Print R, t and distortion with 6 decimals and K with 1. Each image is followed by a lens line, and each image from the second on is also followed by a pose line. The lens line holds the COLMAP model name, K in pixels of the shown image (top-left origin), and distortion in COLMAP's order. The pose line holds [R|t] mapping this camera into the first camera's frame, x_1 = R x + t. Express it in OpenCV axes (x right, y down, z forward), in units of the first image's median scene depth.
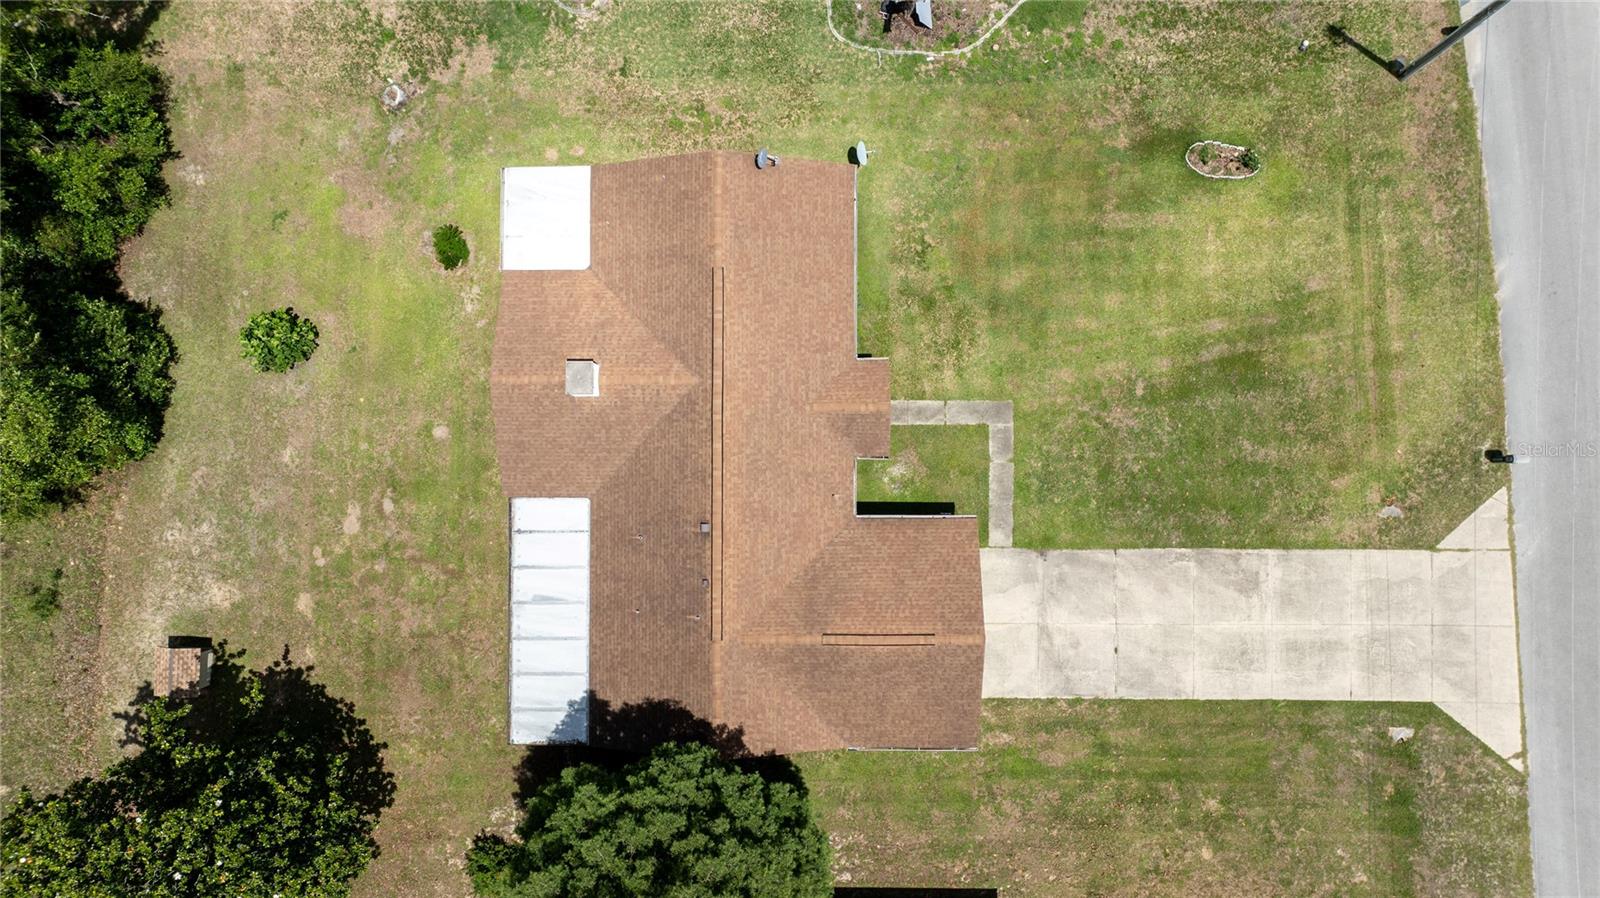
lens RADIAL K [[1091.1, 0, 800.0], [0, 1091.1, 449.0], [0, 0, 1]] dist [0.001025, -0.038469]
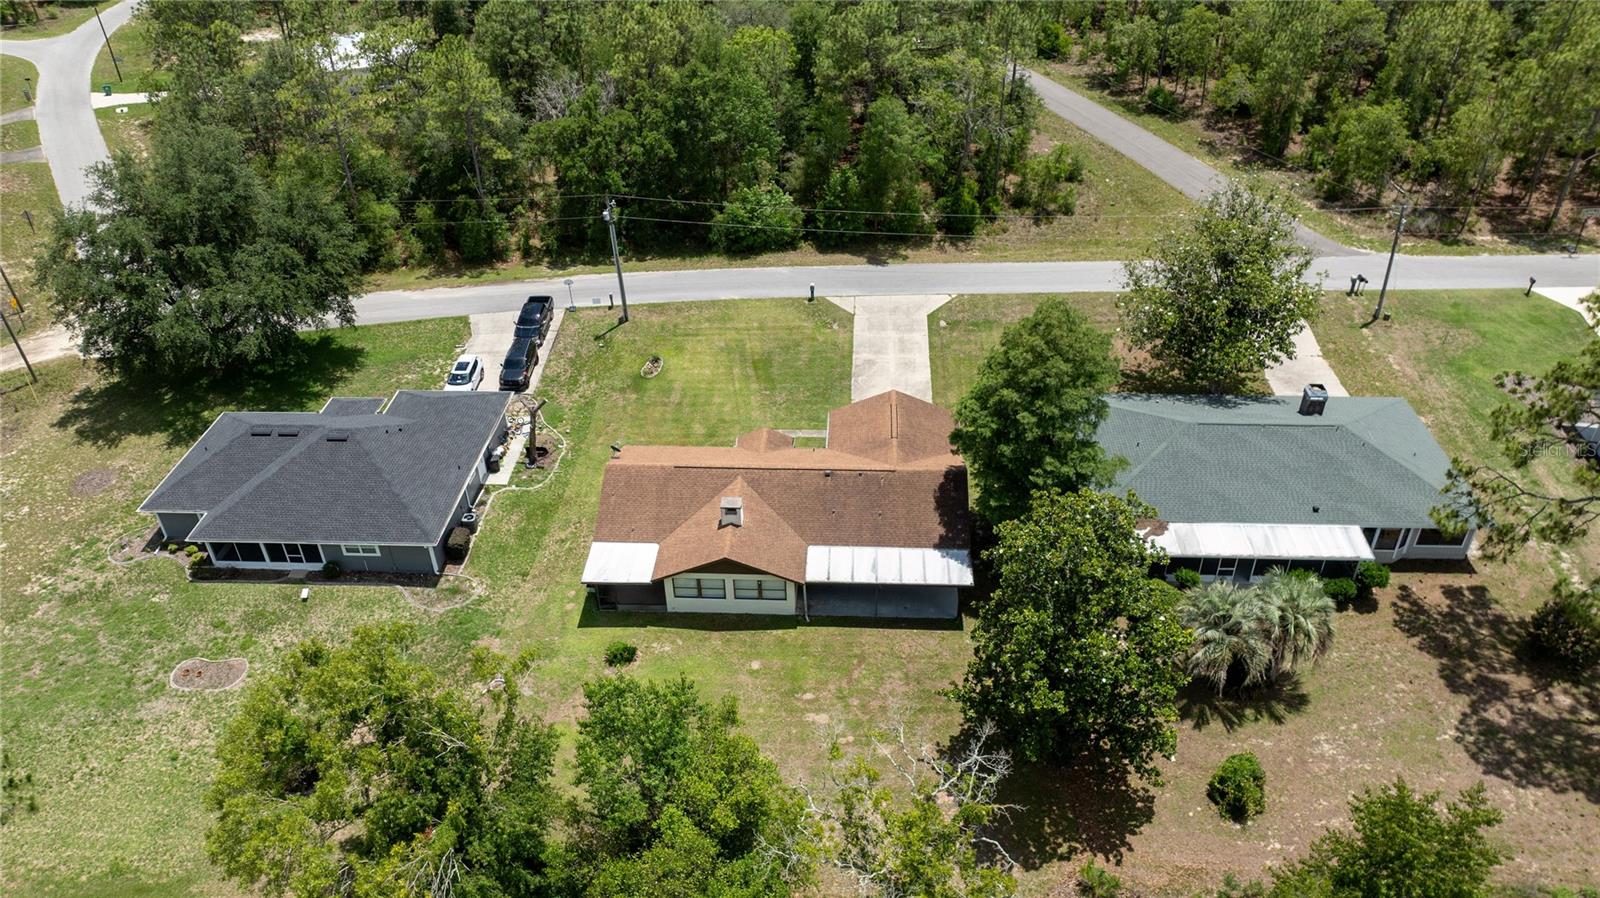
lens RADIAL K [[1091.1, 0, 800.0], [0, 1091.1, 449.0], [0, 0, 1]] dist [0.001025, -0.038469]
pose [[0.056498, -0.566541, 0.822095, -1.372725], [0.998376, 0.025997, -0.050697, 0.107747], [0.007350, 0.823623, 0.567089, 0.020647]]
